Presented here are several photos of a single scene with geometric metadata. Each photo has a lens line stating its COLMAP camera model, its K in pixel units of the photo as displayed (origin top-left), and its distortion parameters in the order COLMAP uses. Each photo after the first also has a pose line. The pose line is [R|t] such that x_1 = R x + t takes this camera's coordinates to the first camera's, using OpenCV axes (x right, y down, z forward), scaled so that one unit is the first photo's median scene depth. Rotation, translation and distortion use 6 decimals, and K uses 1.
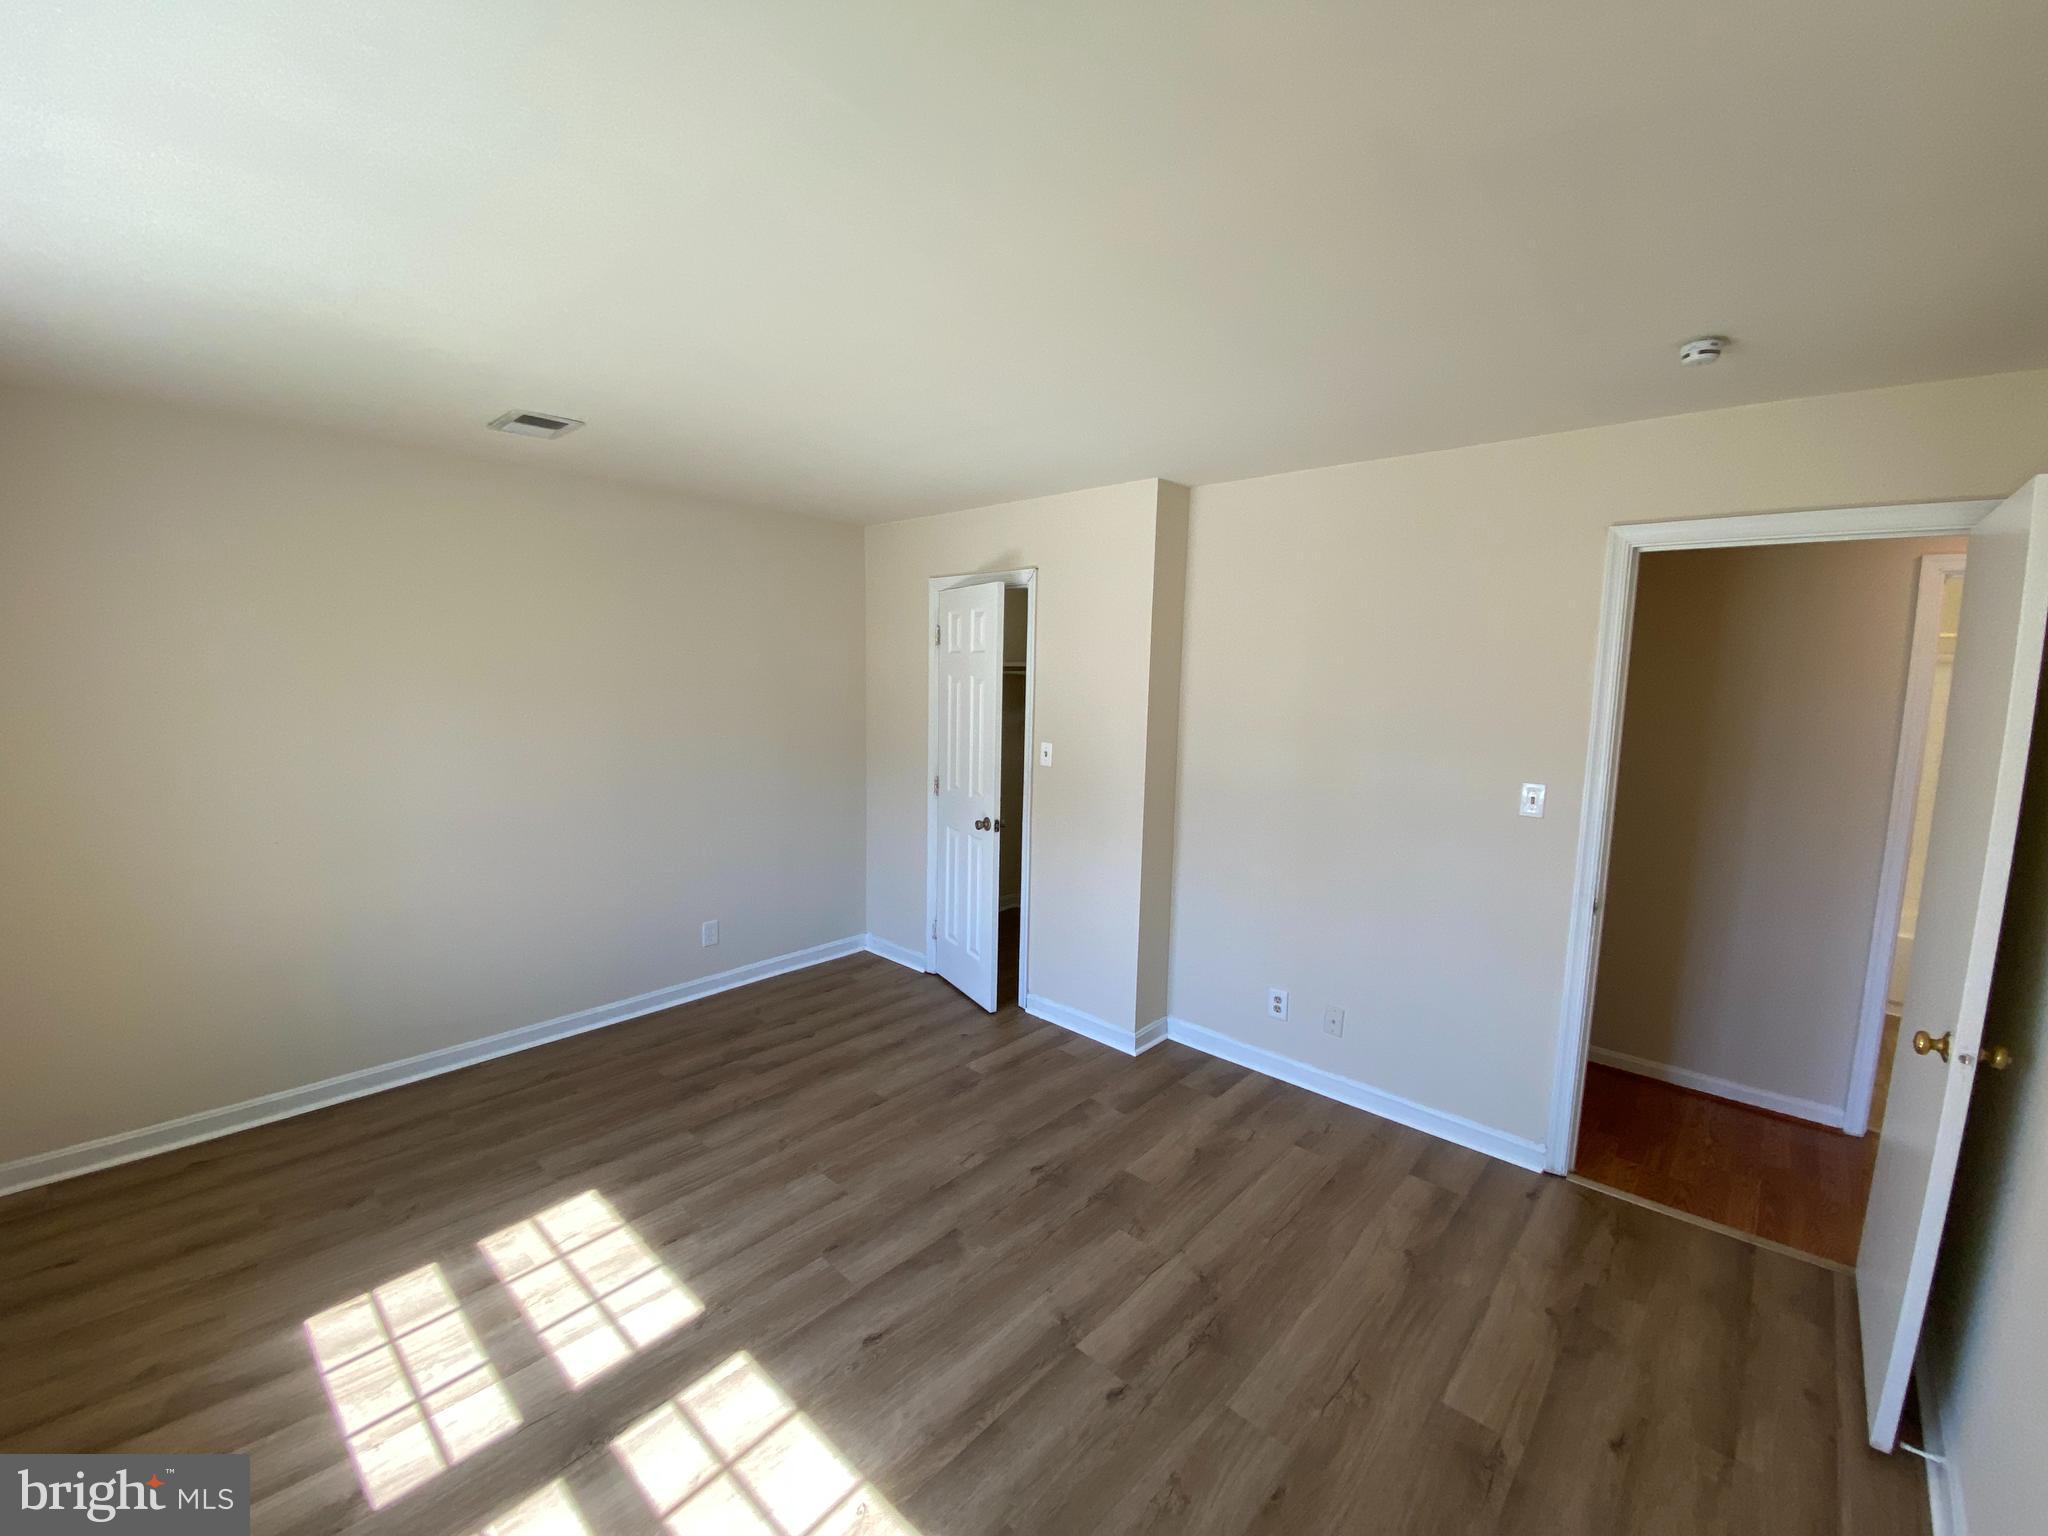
lens RADIAL K [[835.4, 0, 1057.1], [0, 835.4, 775.8], [0, 0, 1]] dist [0.008138, -0.011429]
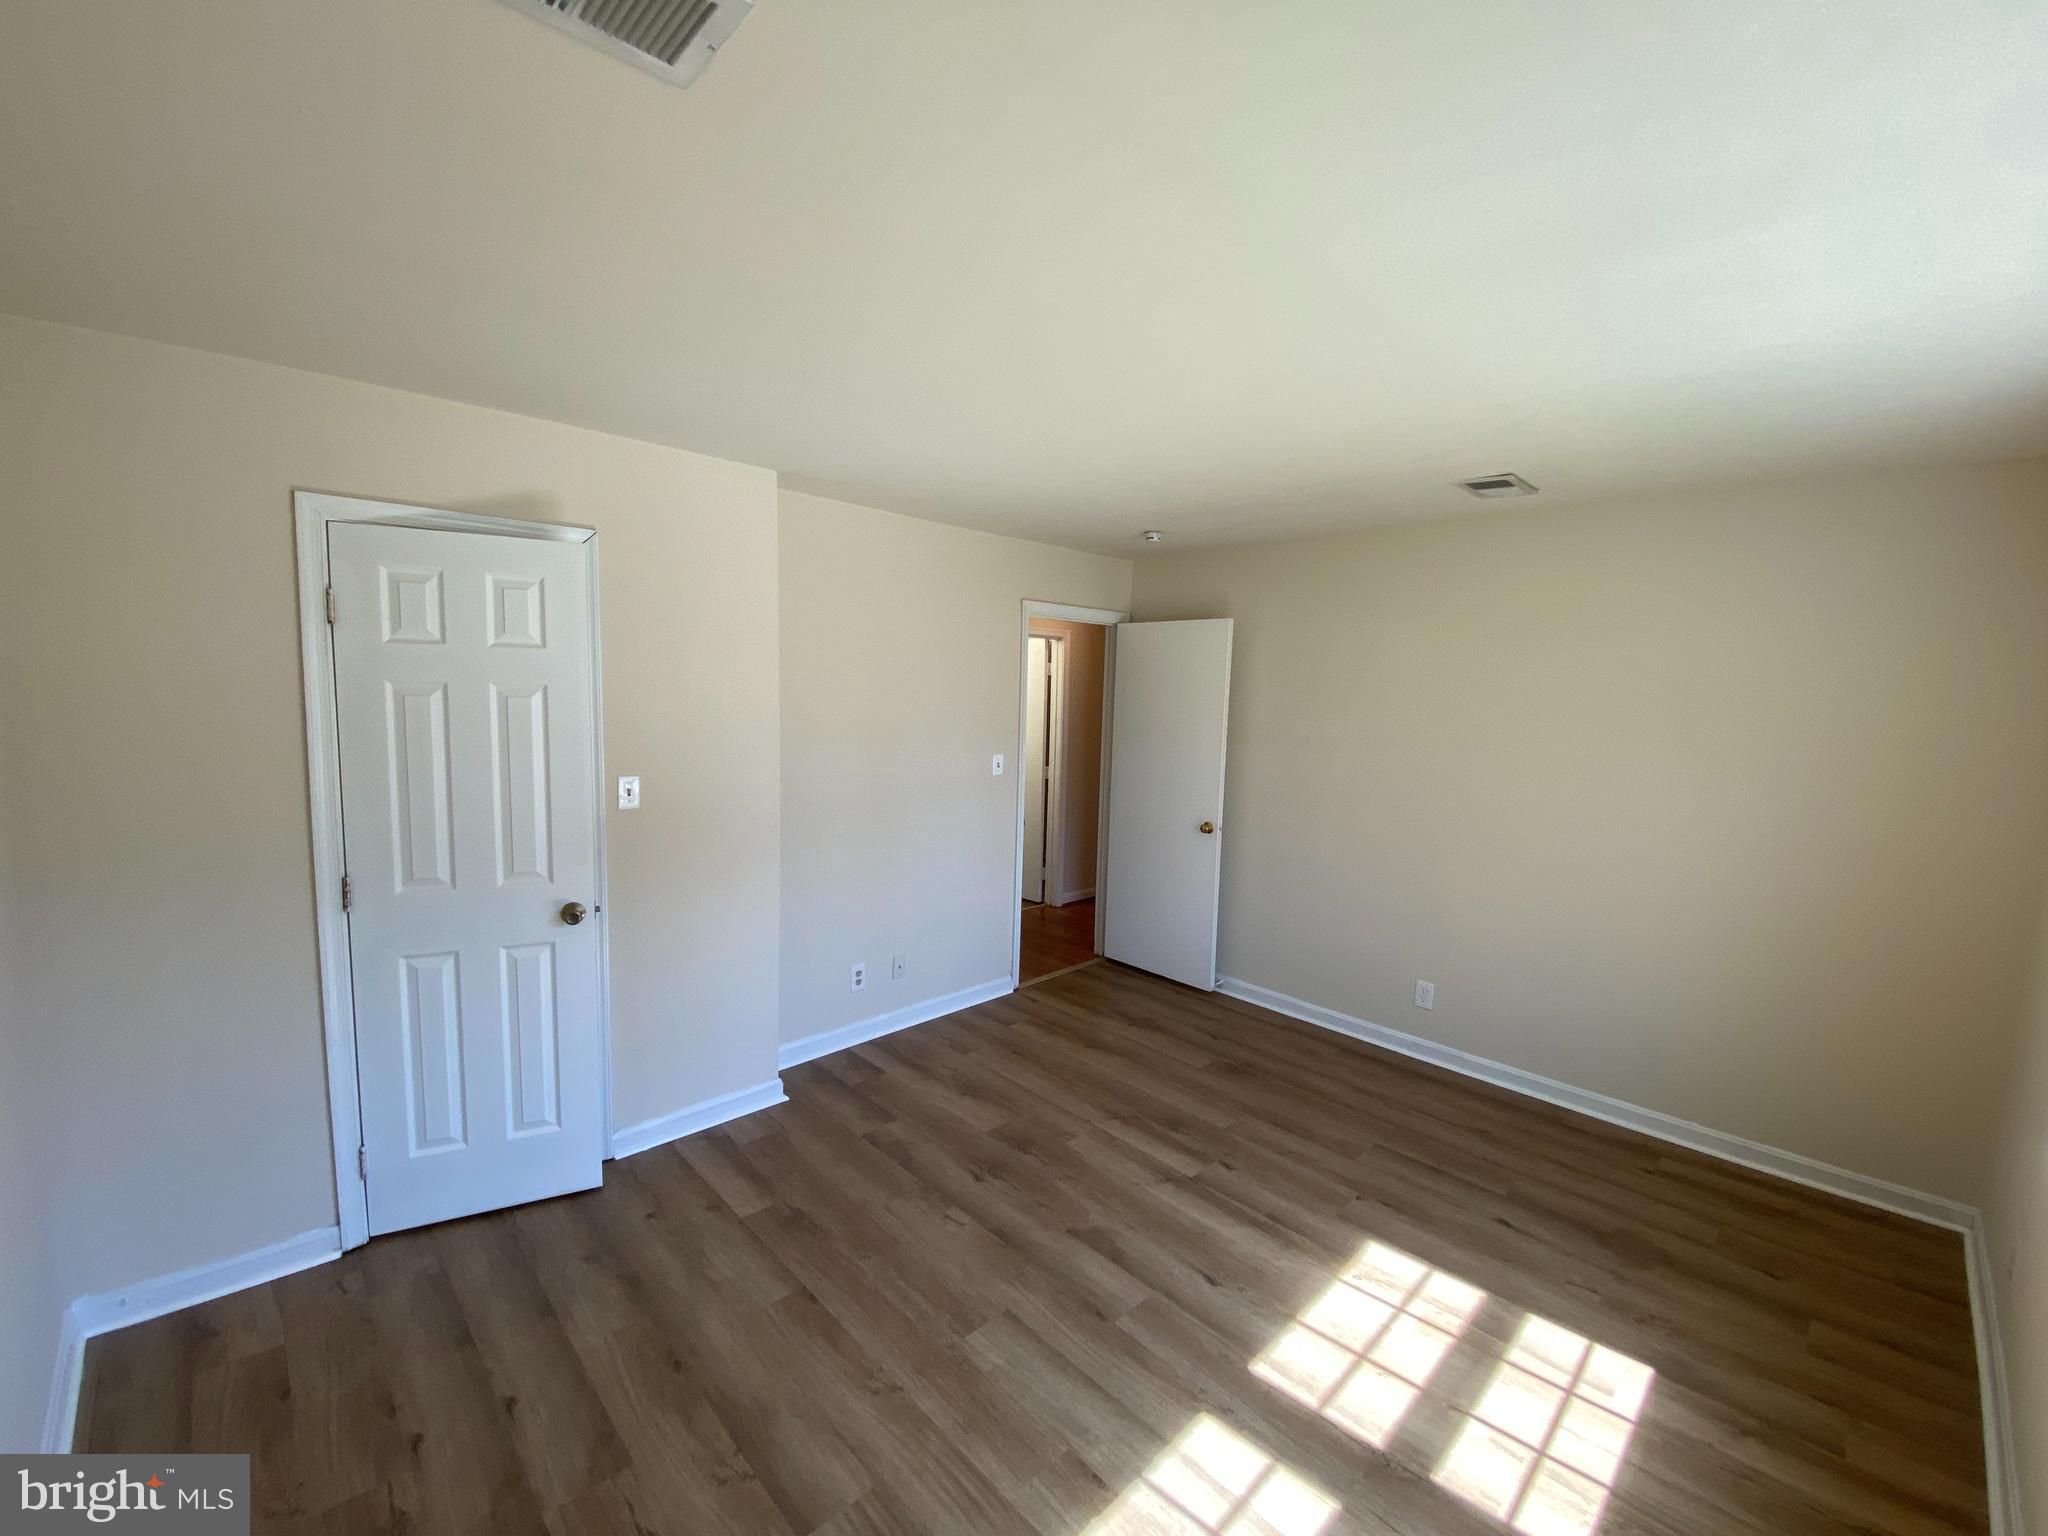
lens RADIAL K [[835.4, 0, 998.2], [0, 835.4, 749.0], [0, 0, 1]] dist [0.008138, -0.011429]
pose [[0.099454, -0.093086, 0.990678, -1.057852], [0.108304, 0.990712, 0.082217, -0.134874], [-0.989130, 0.099118, 0.108612, 0.881389]]
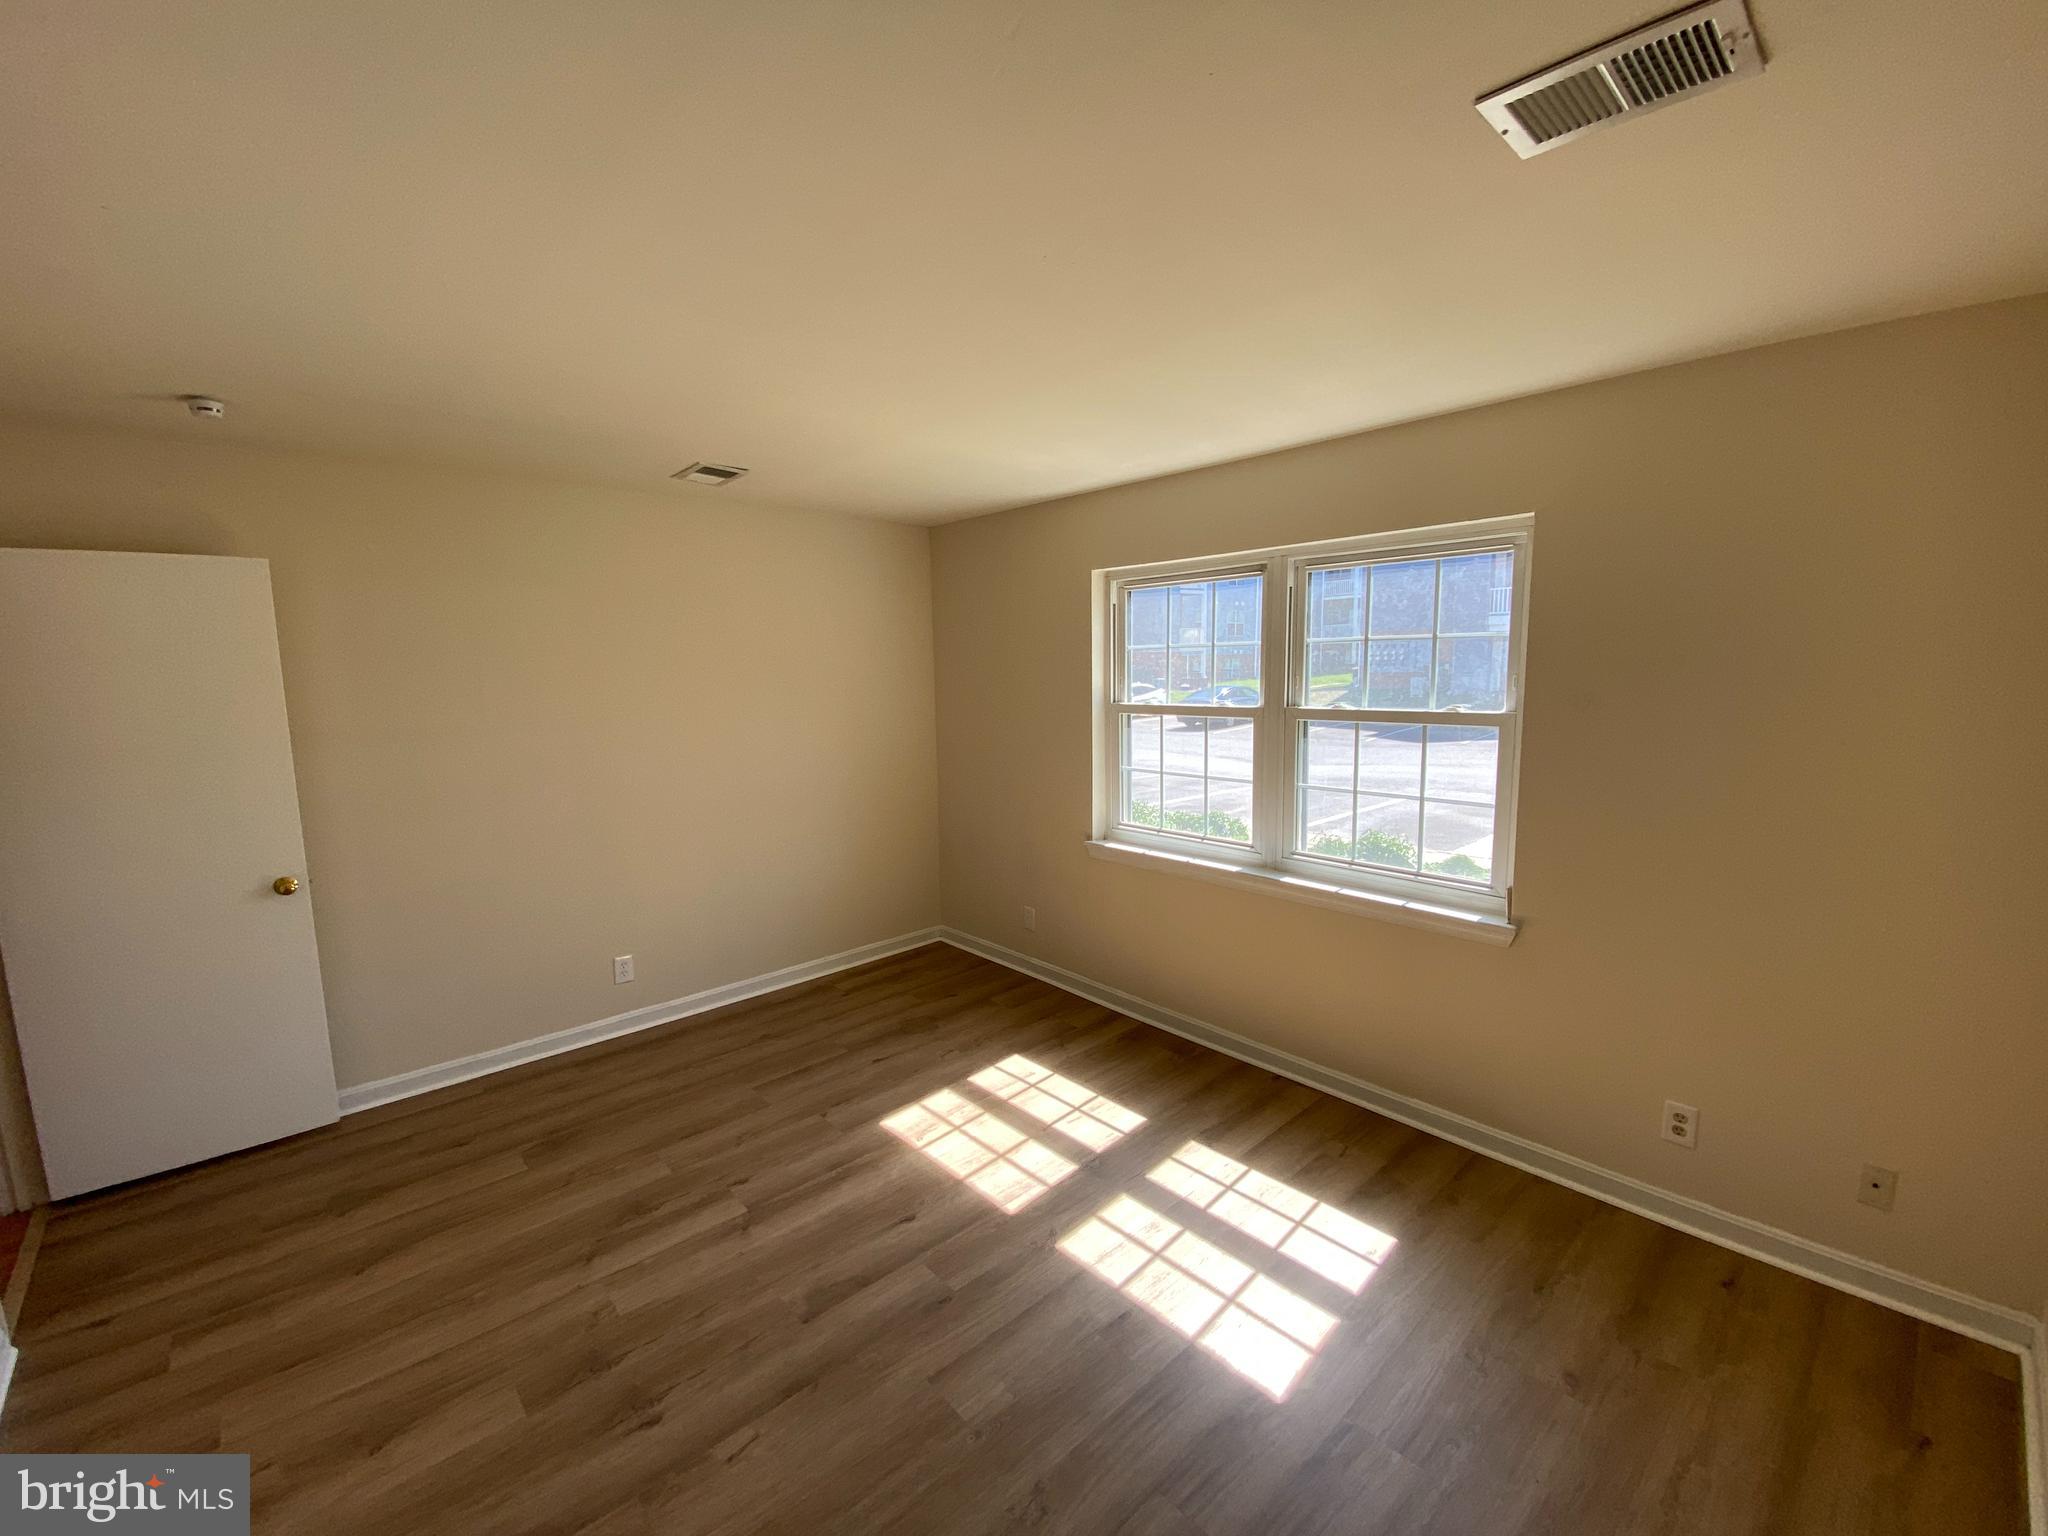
lens RADIAL K [[835.4, 0, 1054.9], [0, 835.4, 769.7], [0, 0, 1]] dist [0.008138, -0.011429]
pose [[-0.995660, -0.014624, 0.091909, -0.432165], [0.010637, 0.963225, 0.268487, -0.223855], [-0.092455, 0.268299, -0.958889, 1.589806]]
